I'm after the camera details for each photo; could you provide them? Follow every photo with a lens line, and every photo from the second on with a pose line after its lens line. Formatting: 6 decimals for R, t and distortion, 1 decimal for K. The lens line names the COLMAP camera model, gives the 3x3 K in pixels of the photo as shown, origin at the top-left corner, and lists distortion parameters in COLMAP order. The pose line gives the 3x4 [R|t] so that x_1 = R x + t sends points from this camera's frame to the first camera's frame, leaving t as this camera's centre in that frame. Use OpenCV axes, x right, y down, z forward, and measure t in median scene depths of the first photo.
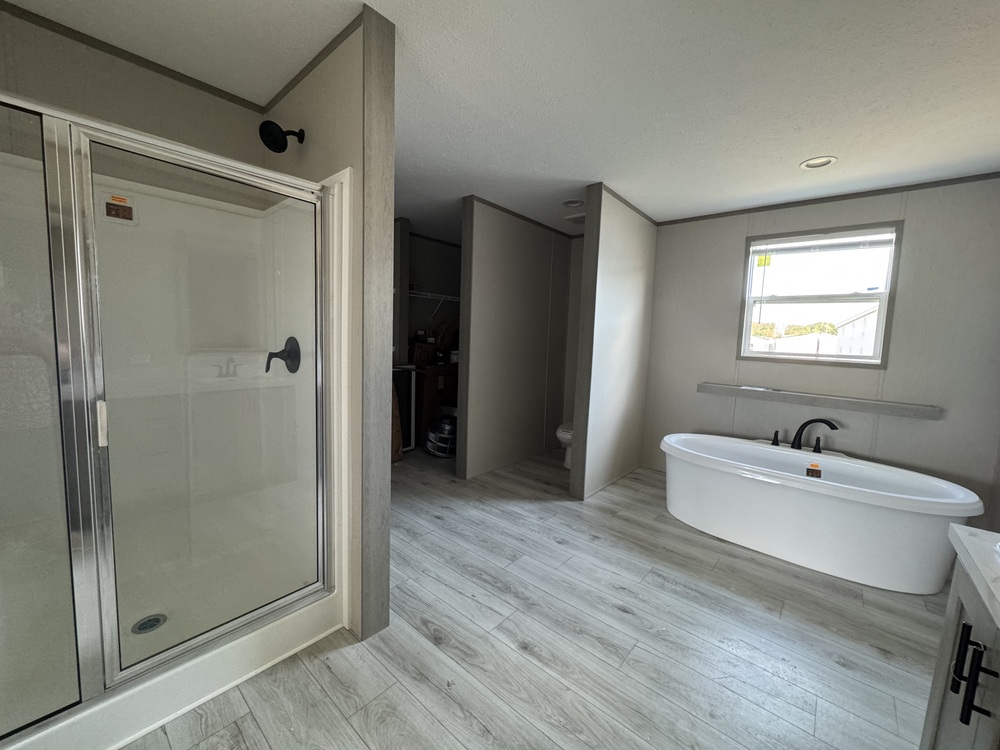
lens RADIAL K [[401.2, 0, 500.0], [0, 401.2, 375.0], [0, 0, 1]] dist [0.002435, -0.000027]
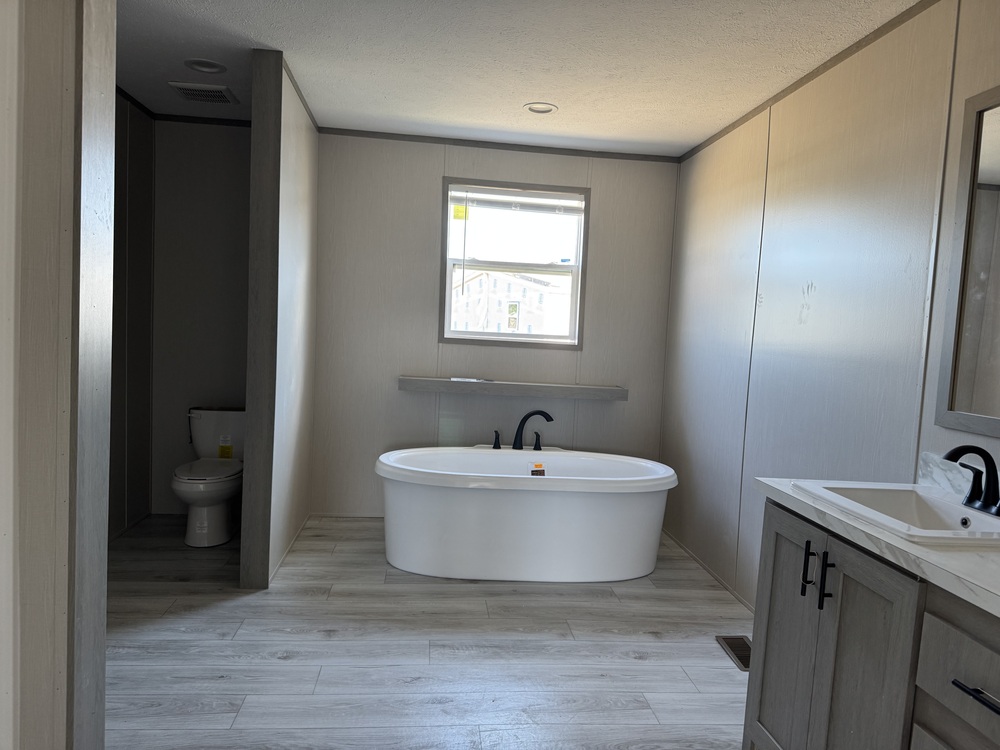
lens RADIAL K [[709.2, 0, 500.0], [0, 709.2, 375.0], [0, 0, 1]] dist [0.115080, -0.190262]
pose [[0.682708, -0.054397, 0.728664, -0.347657], [0.047602, 0.998418, 0.029935, -0.014836], [-0.729139, 0.014249, 0.684217, 0.030725]]
